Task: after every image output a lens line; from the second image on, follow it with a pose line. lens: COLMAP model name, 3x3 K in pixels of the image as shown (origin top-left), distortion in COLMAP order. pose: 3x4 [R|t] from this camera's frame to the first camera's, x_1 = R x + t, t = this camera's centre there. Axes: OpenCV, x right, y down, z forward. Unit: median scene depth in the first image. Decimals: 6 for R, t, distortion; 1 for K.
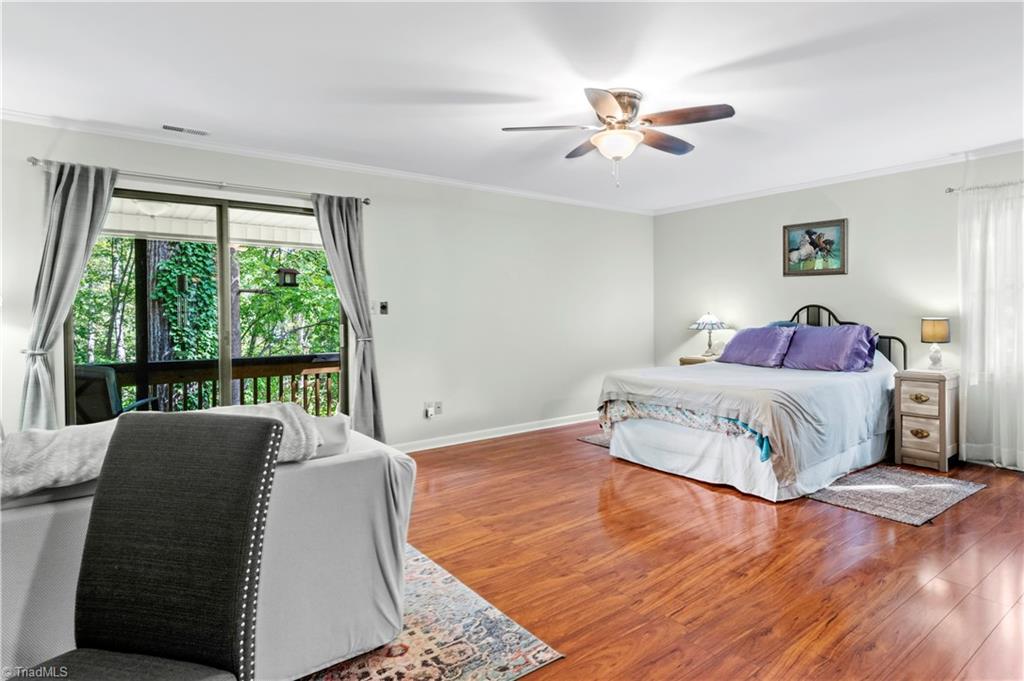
lens RADIAL K [[551.3, 0, 520.1], [0, 551.3, 313.2], [0, 0, 1]] dist [0.001757, 0.000173]
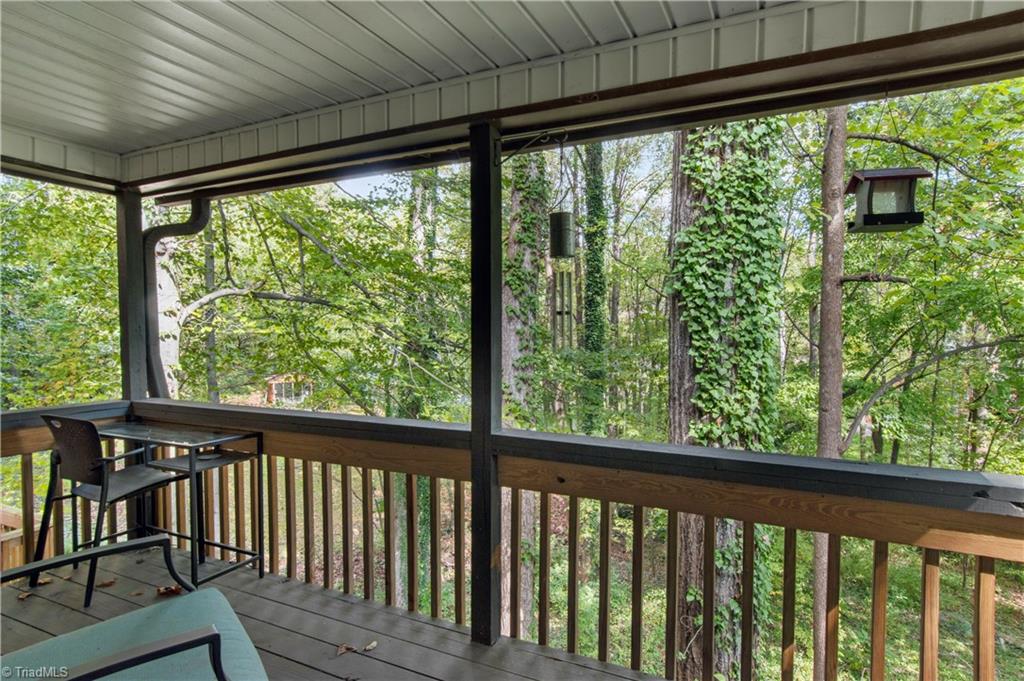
lens RADIAL K [[551.3, 0, 513.9], [0, 551.3, 341.2], [0, 0, 1]] dist [0.001757, 0.000173]
pose [[0.460650, 0.042072, -0.886584, -0.201373], [-0.008578, 0.999040, 0.042951, 0.001129], [0.887540, -0.012180, 0.460569, 0.557597]]
